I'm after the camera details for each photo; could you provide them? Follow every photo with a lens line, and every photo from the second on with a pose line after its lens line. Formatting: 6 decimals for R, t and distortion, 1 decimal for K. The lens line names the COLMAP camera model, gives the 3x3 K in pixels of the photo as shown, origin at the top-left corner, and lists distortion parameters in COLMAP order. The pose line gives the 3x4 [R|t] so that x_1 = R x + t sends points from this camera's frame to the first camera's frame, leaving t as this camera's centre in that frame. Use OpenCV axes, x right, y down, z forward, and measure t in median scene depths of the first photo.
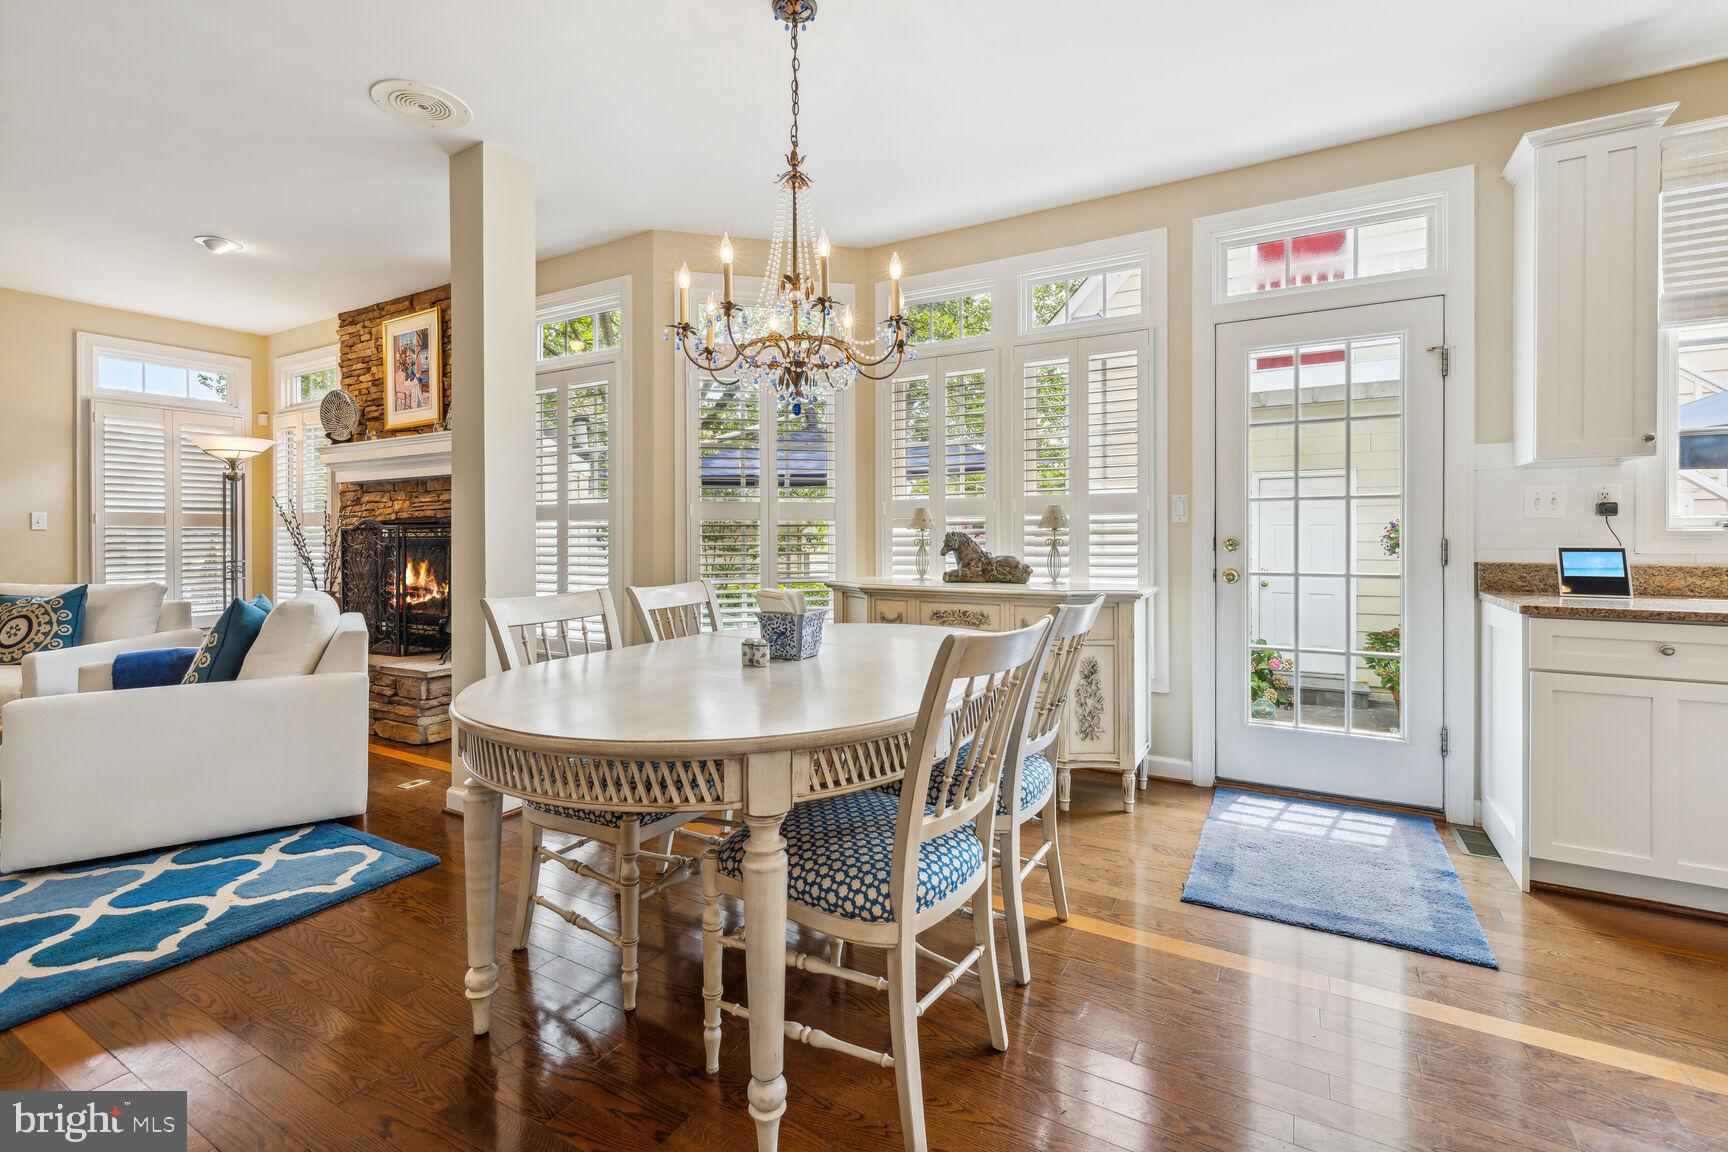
lens RADIAL K [[768.7, 0, 861.8], [0, 768.7, 534.0], [0, 0, 1]] dist [0.010068, -0.000289]
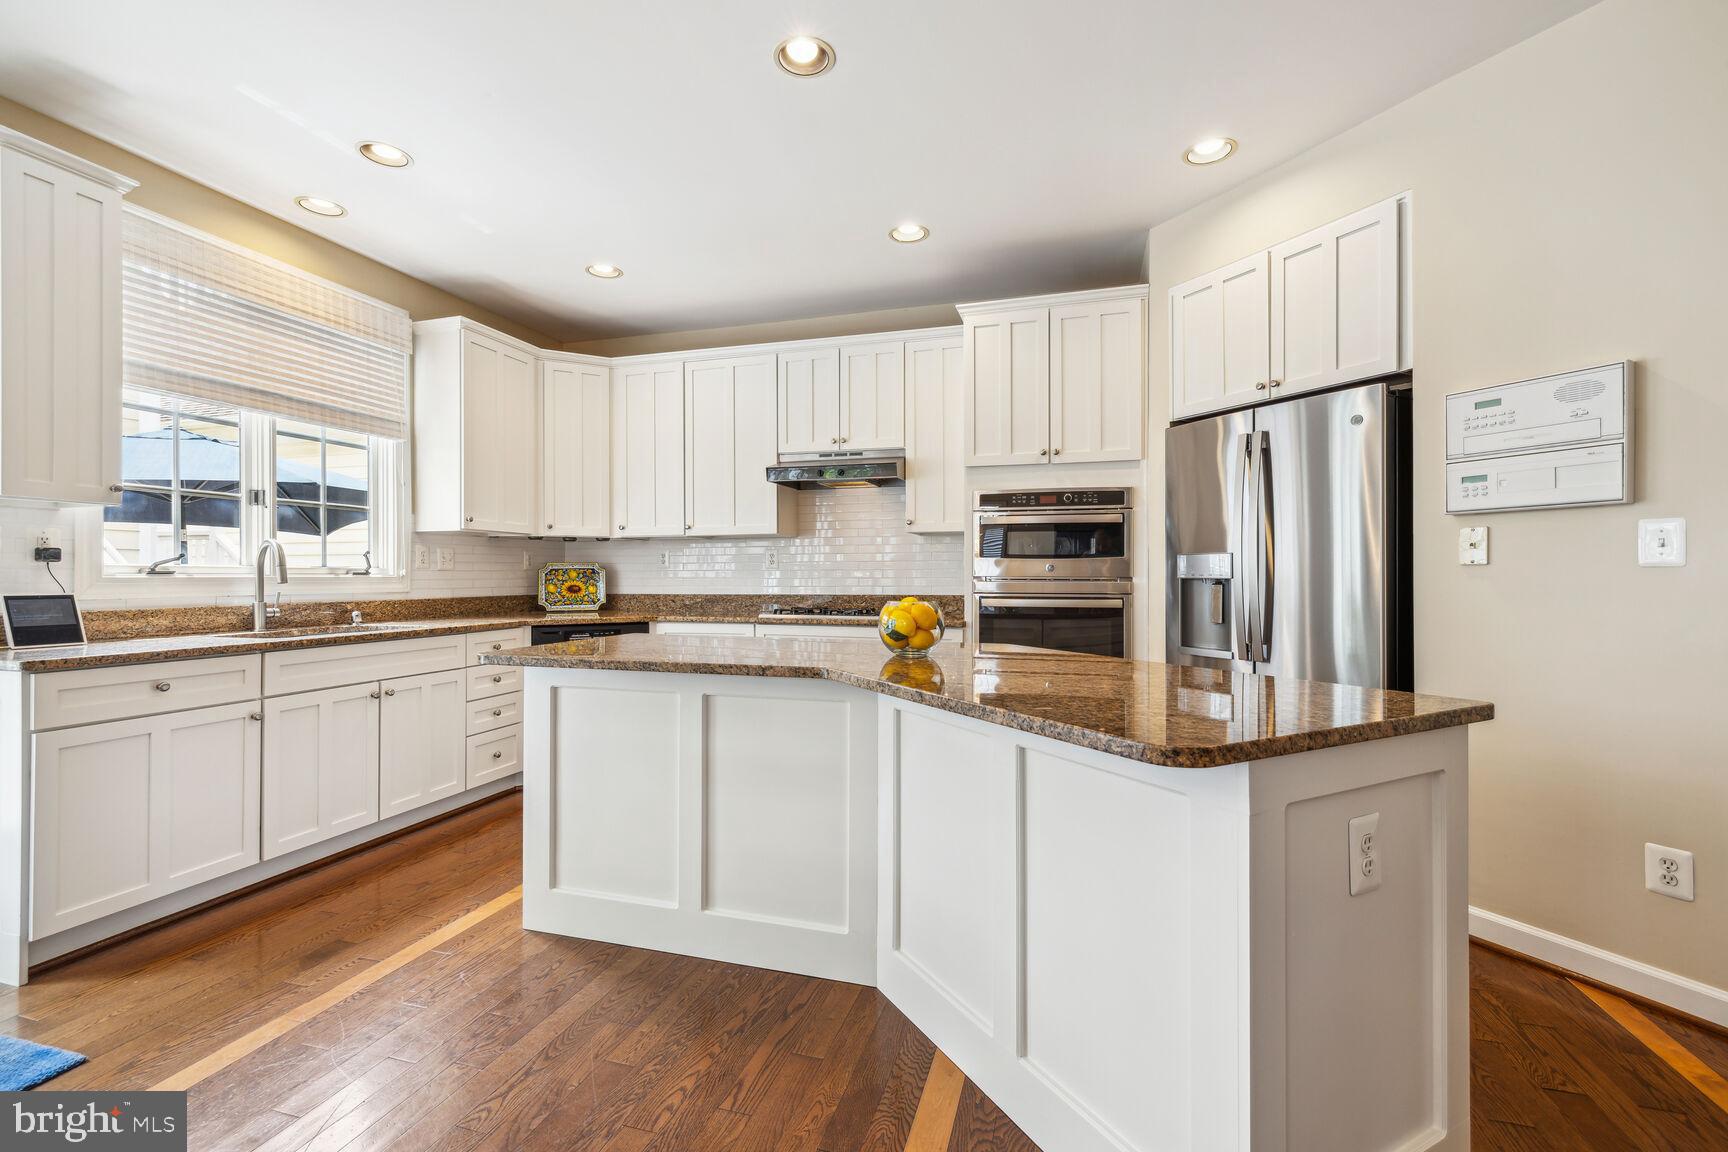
lens RADIAL K [[756.4, 0, 863.7], [0, 756.4, 568.1], [0, 0, 1]] dist [0.013781, 0.000187]
pose [[-0.228081, 0.011983, 0.973569, -0.197416], [0.002527, 0.999928, -0.011715, -0.001729], [-0.973639, -0.000212, -0.228094, 0.233202]]
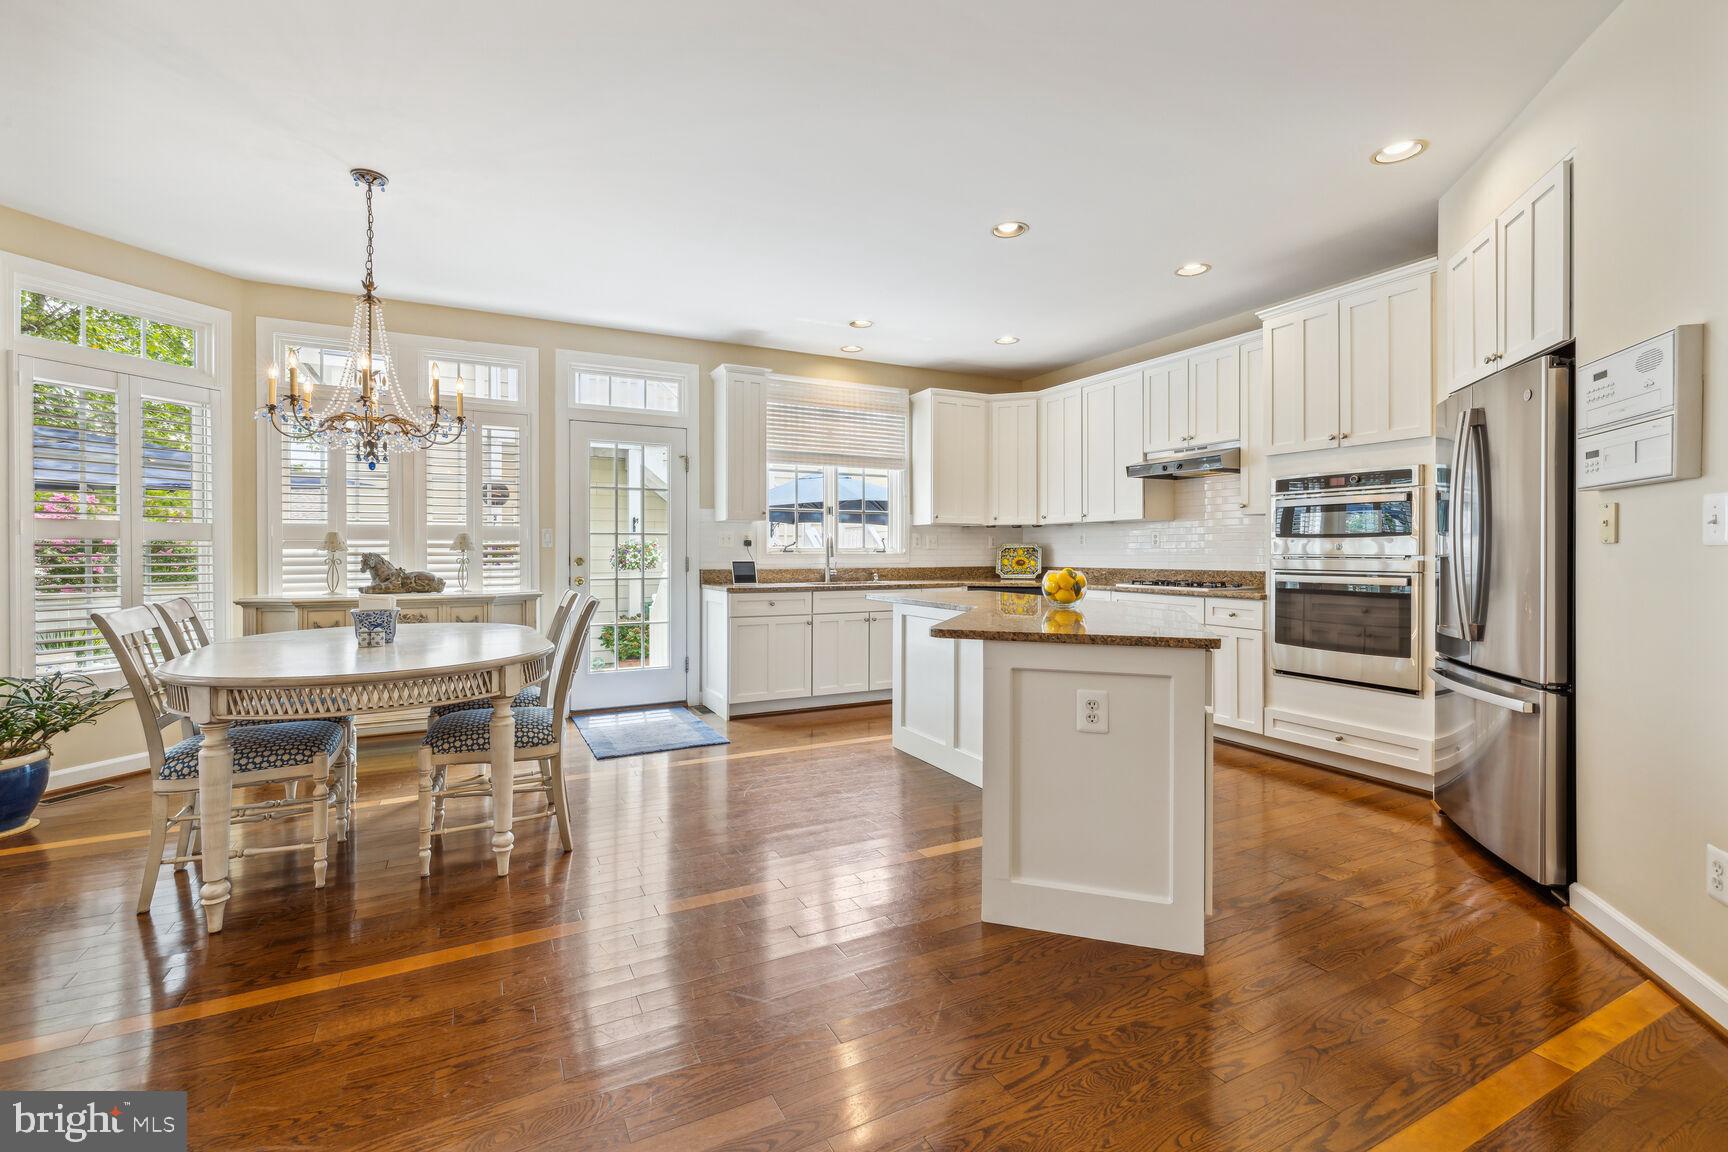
lens RADIAL K [[768.7, 0, 861.8], [0, 768.7, 534.0], [0, 0, 1]] dist [0.010068, -0.000289]
pose [[0.546493, 0.022529, 0.837161, -0.652411], [-0.000734, 0.999651, -0.026423, -0.001702], [-0.837463, 0.013825, 0.546319, -0.429855]]
